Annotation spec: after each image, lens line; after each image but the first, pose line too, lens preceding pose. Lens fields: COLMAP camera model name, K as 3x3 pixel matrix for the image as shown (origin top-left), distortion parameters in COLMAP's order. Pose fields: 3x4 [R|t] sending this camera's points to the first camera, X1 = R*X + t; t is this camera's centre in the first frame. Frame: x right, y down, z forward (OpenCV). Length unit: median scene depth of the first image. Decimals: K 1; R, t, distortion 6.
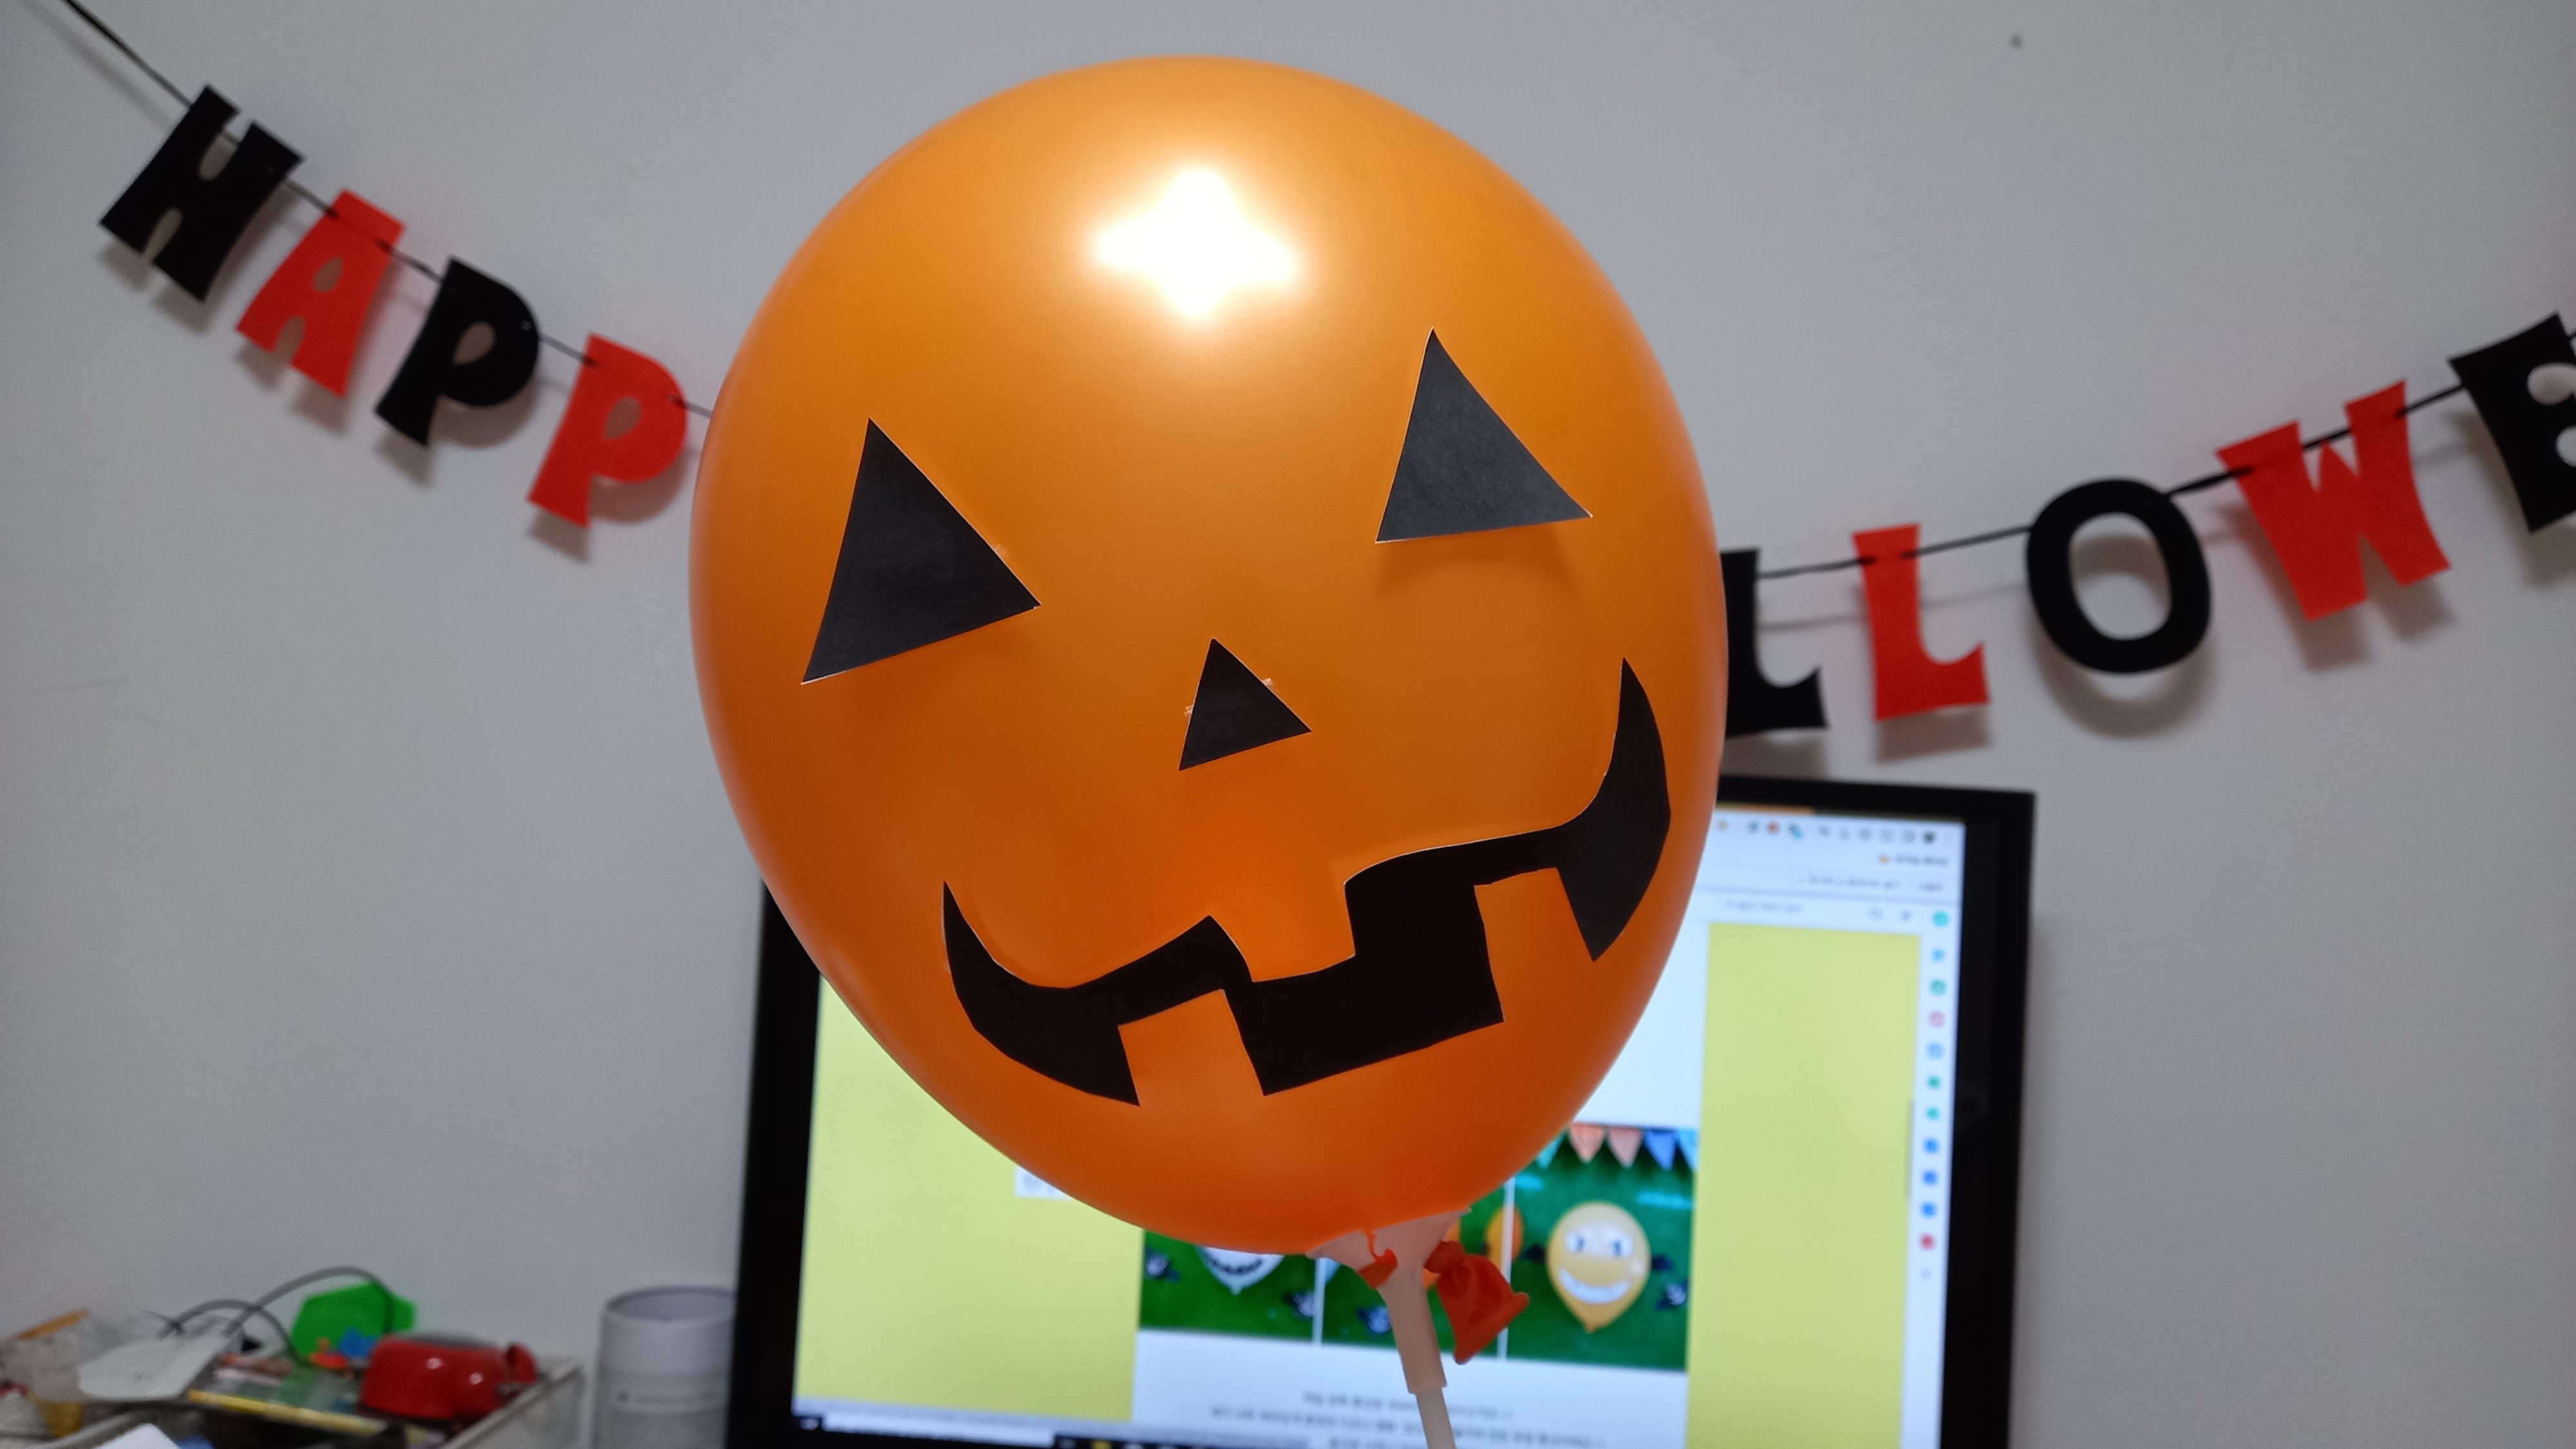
lens RADIAL K [[1857.2, 0, 1288.0], [0, 1857.2, 724.5], [0, 0, 1]] dist [0.009037, 0.000484]
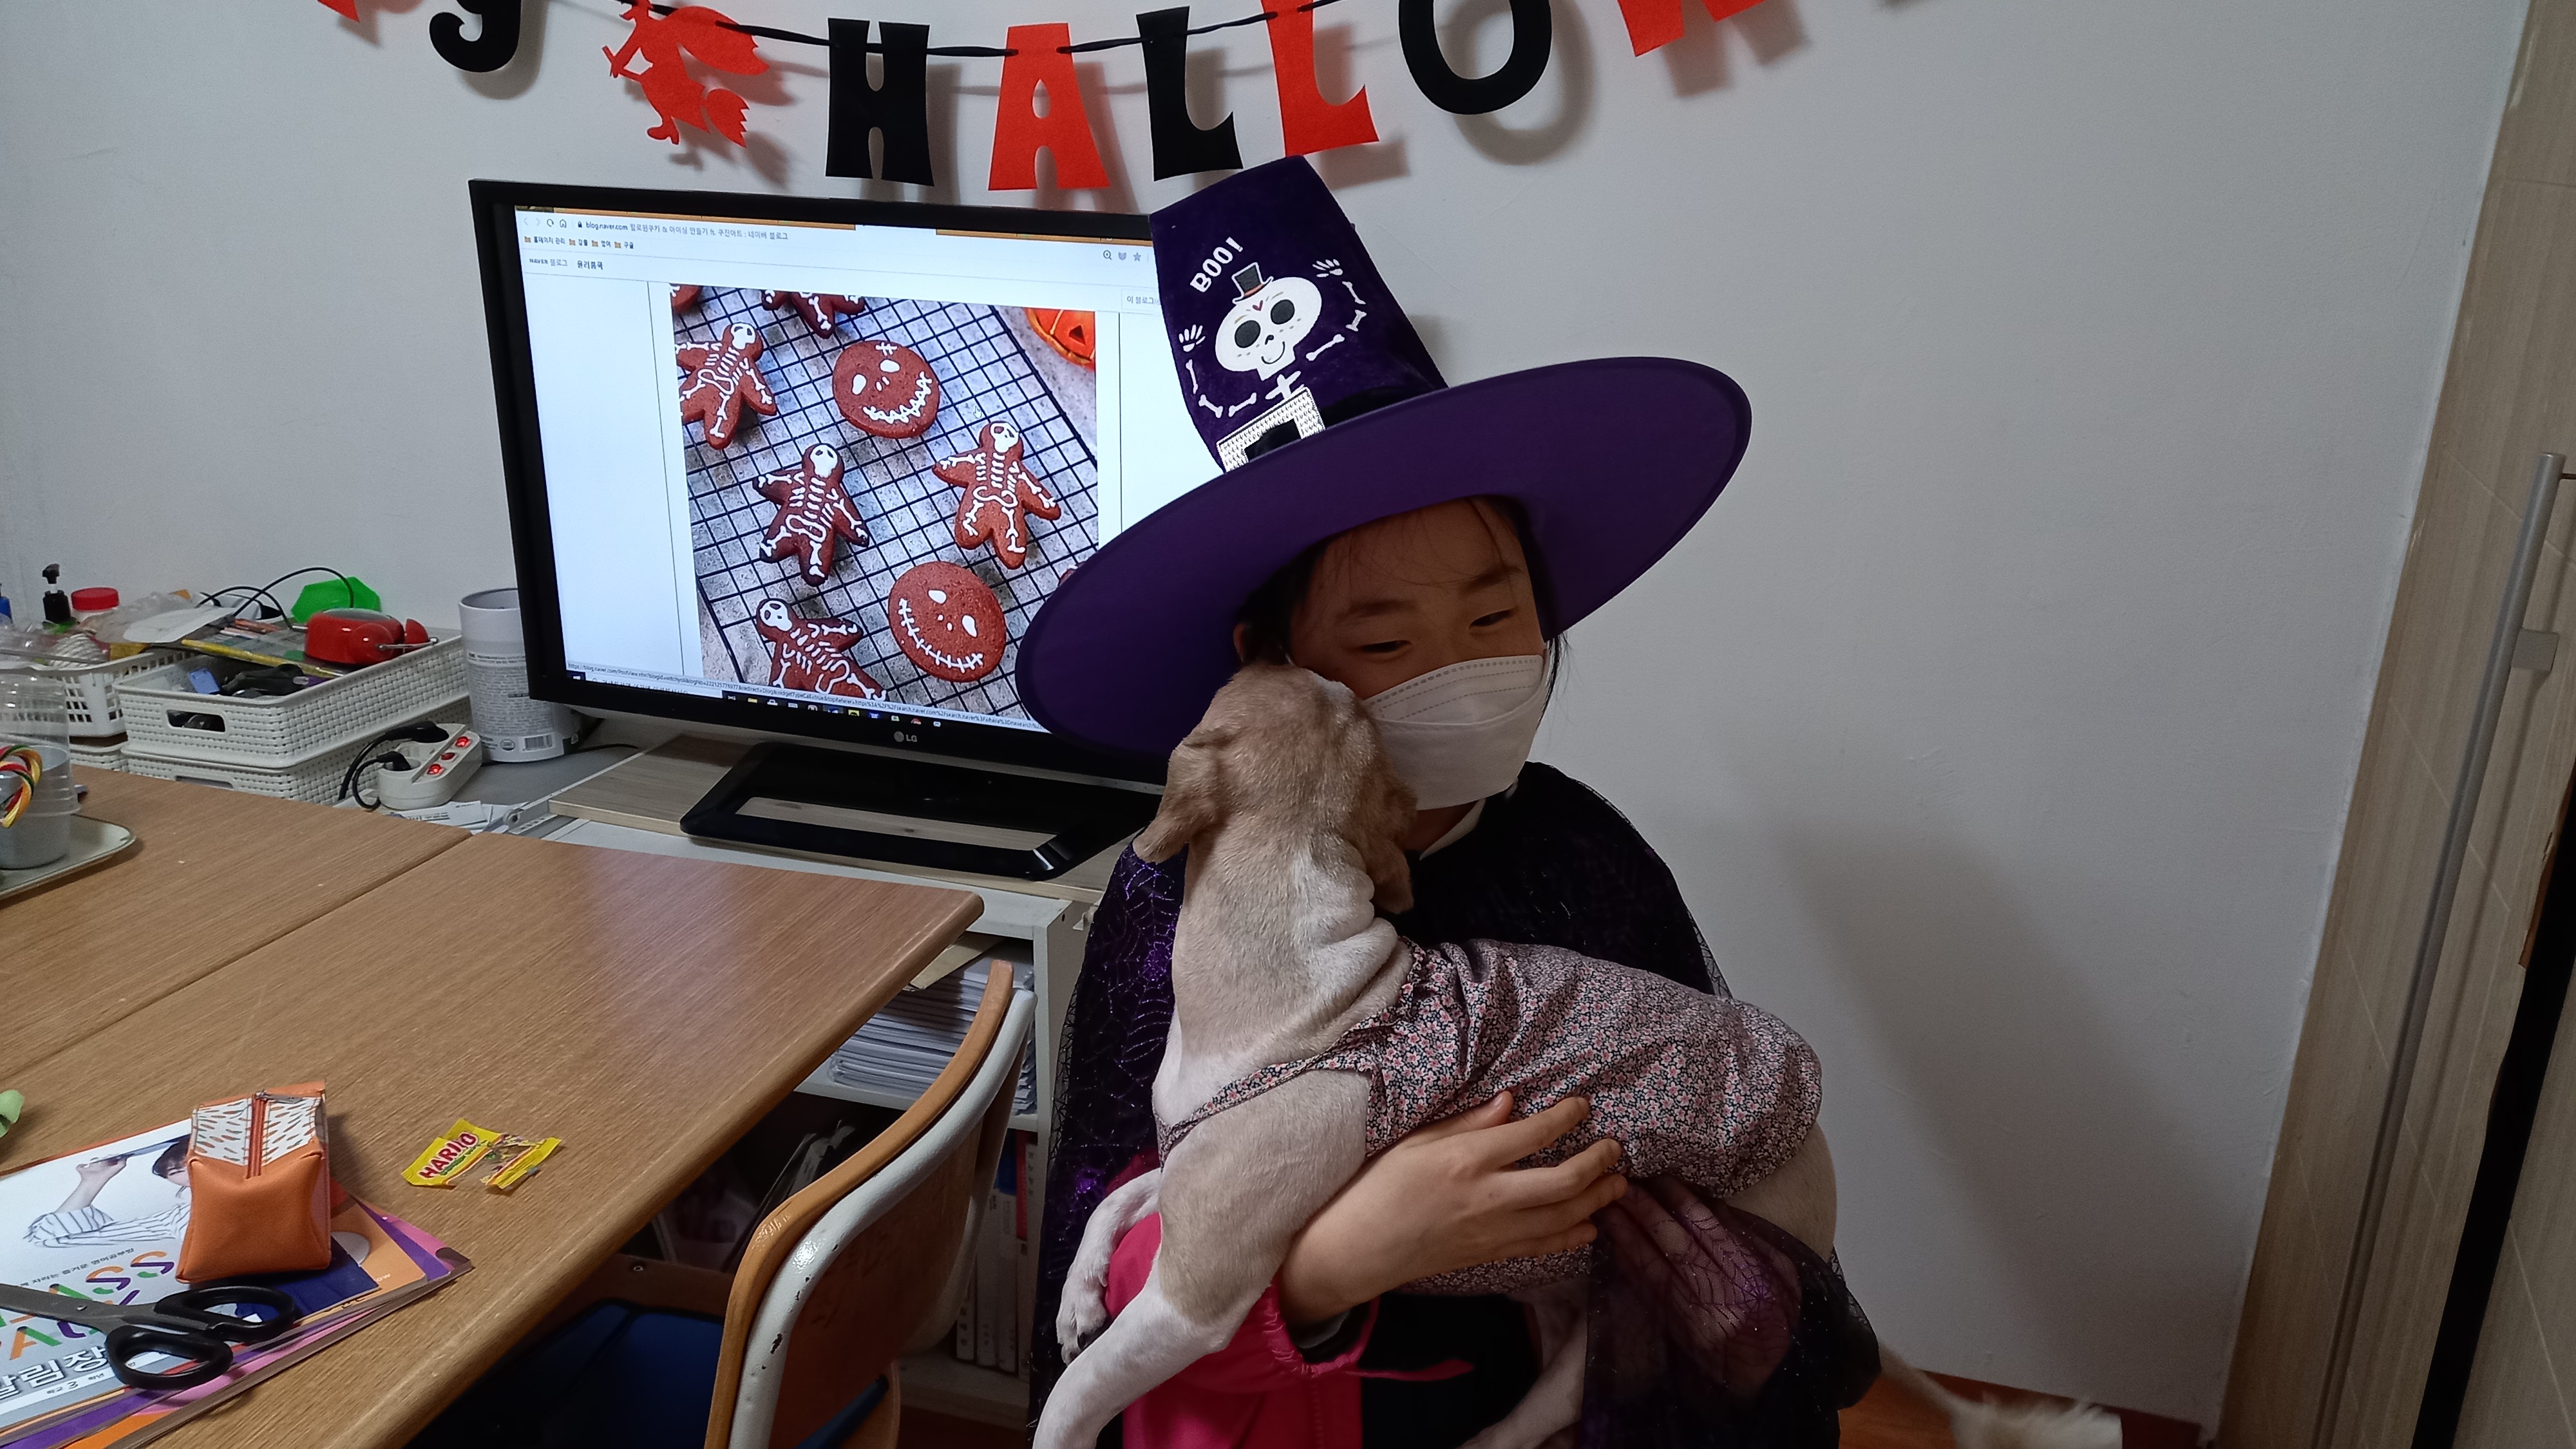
lens RADIAL K [[1898.1, 0, 1288.0], [0, 1898.1, 724.5], [0, 0, 1]] dist [0.039698, -0.000409]
pose [[0.966672, 0.046416, -0.251776, 0.641461], [0.044756, 0.937647, 0.344696, -0.082586], [0.252076, -0.344477, 0.904319, -0.225206]]
